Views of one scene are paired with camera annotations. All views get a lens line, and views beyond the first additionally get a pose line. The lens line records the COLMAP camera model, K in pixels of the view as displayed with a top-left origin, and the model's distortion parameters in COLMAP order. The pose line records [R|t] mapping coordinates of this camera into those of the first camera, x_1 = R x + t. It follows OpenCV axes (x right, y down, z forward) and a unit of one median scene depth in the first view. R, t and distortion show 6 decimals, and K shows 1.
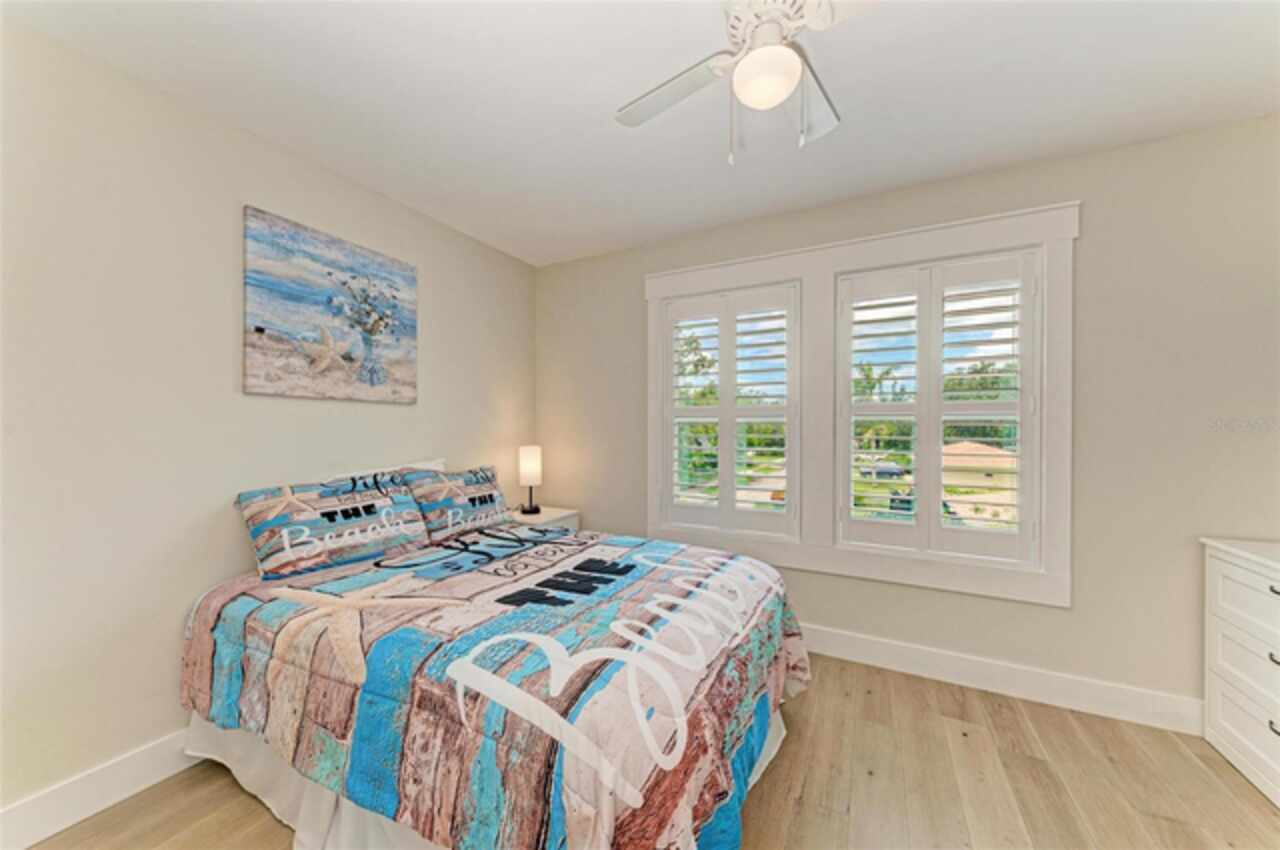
lens RADIAL K [[453.3, 0, 634.1], [0, 453.3, 429.4], [0, 0, 1]] dist [0.005078, -0.000180]
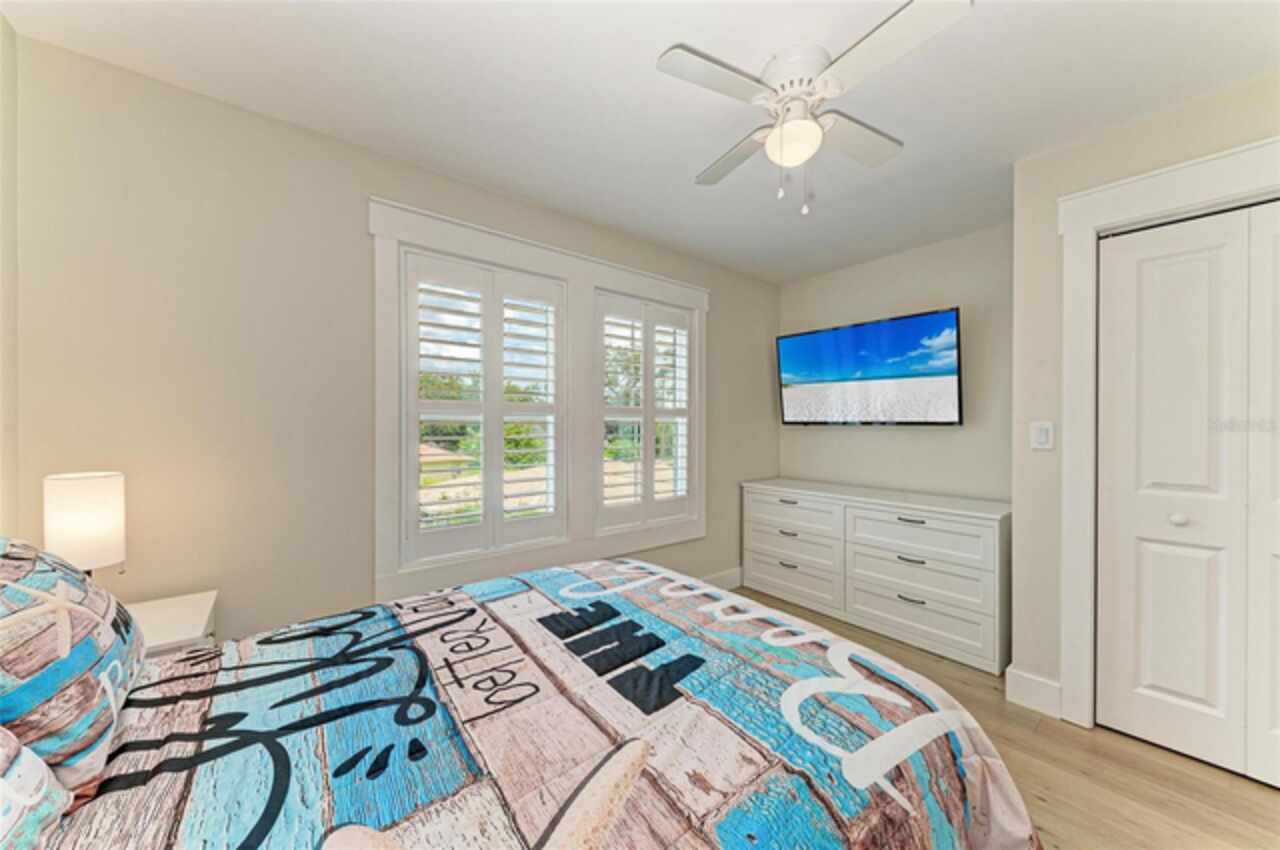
lens RADIAL K [[453.3, 0, 647.7], [0, 453.3, 428.9], [0, 0, 1]] dist [0.005078, -0.000180]
pose [[0.398862, -0.006432, 0.916988, -0.629267], [0.007259, 0.999966, 0.003856, -0.003915], [-0.916982, 0.005118, 0.398895, 0.551524]]
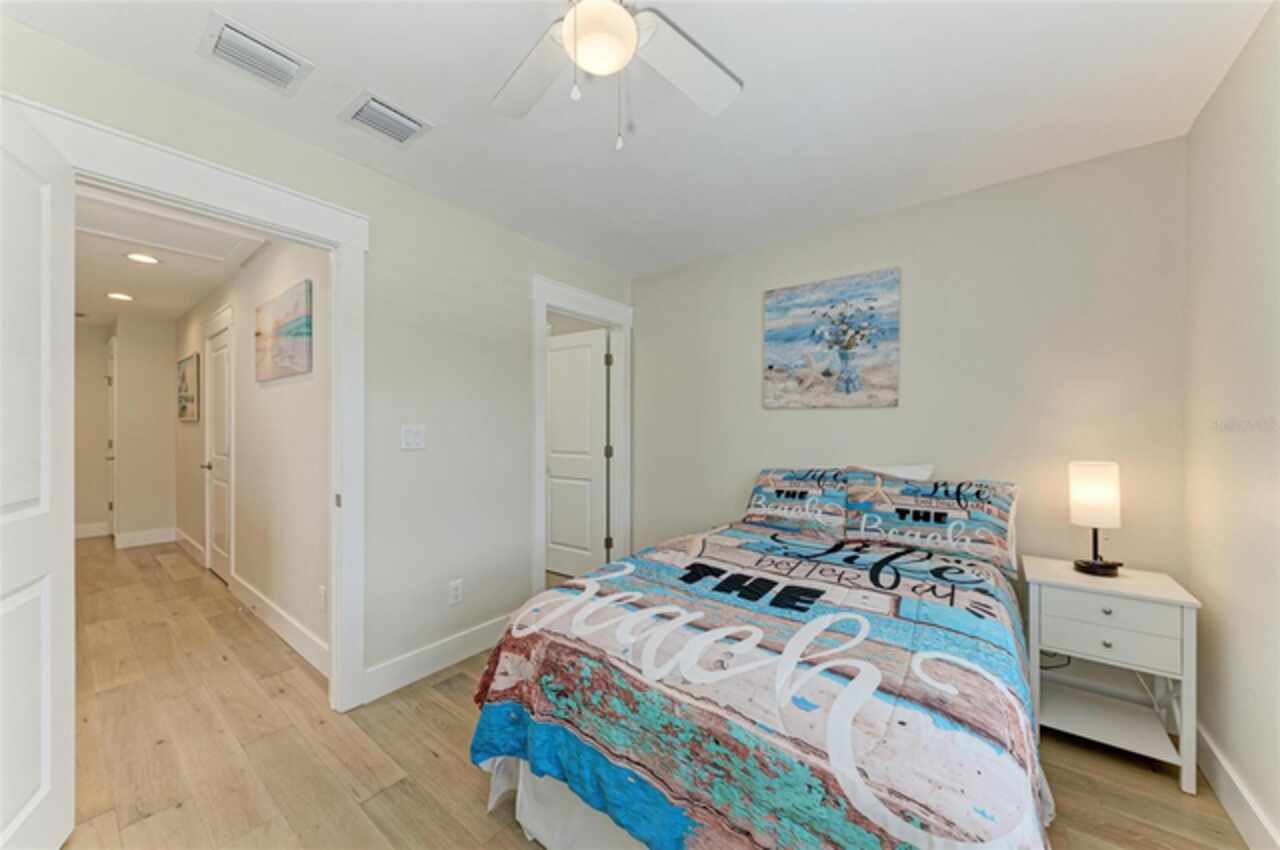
lens RADIAL K [[453.3, 0, 645.7], [0, 453.3, 426.8], [0, 0, 1]] dist [0.005078, -0.000180]
pose [[-0.175978, -0.004532, -0.984384, 0.732139], [-0.008304, 0.999961, -0.003119, -0.005031], [0.984359, 0.007625, -0.176008, 0.792293]]
